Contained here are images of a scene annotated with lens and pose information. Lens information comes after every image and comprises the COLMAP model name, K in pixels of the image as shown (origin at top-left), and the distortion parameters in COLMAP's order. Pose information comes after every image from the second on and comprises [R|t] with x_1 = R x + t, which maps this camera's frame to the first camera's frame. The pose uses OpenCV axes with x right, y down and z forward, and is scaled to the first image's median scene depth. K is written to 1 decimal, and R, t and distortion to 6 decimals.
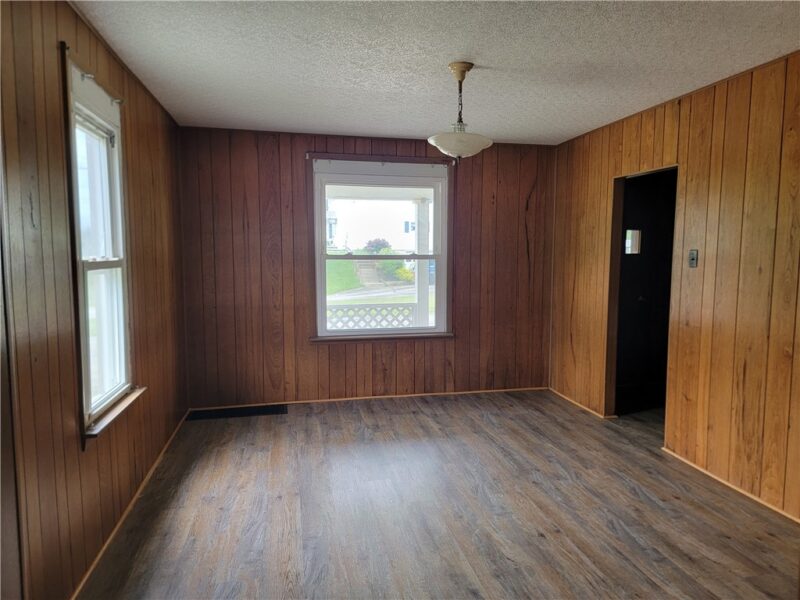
lens RADIAL K [[561.8, 0, 424.9], [0, 561.8, 313.5], [0, 0, 1]] dist [0.095679, -0.081937]
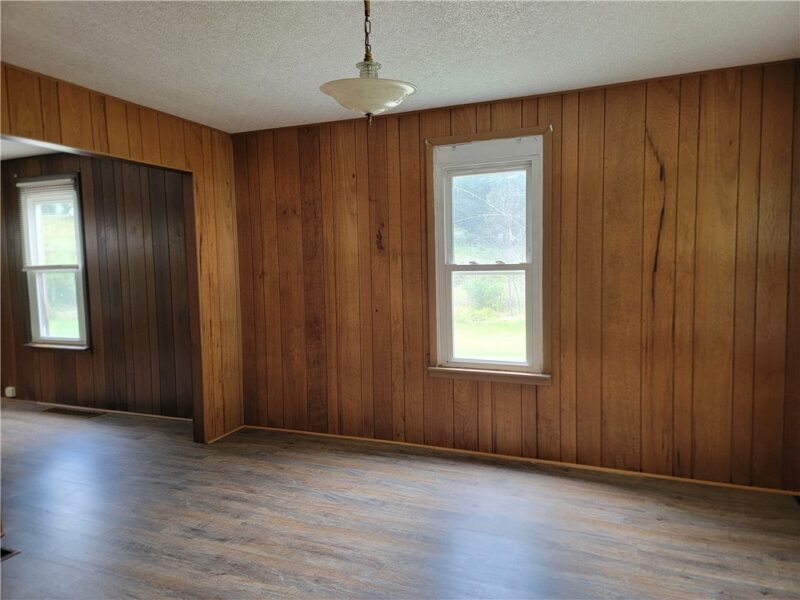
lens RADIAL K [[561.8, 0, 424.9], [0, 561.8, 313.5], [0, 0, 1]] dist [0.095679, -0.081937]
pose [[-0.585378, 0.083098, -0.806490, 0.595151], [-0.071115, 0.985637, 0.153175, -0.164045], [0.807635, 0.147019, -0.571061, 1.497148]]
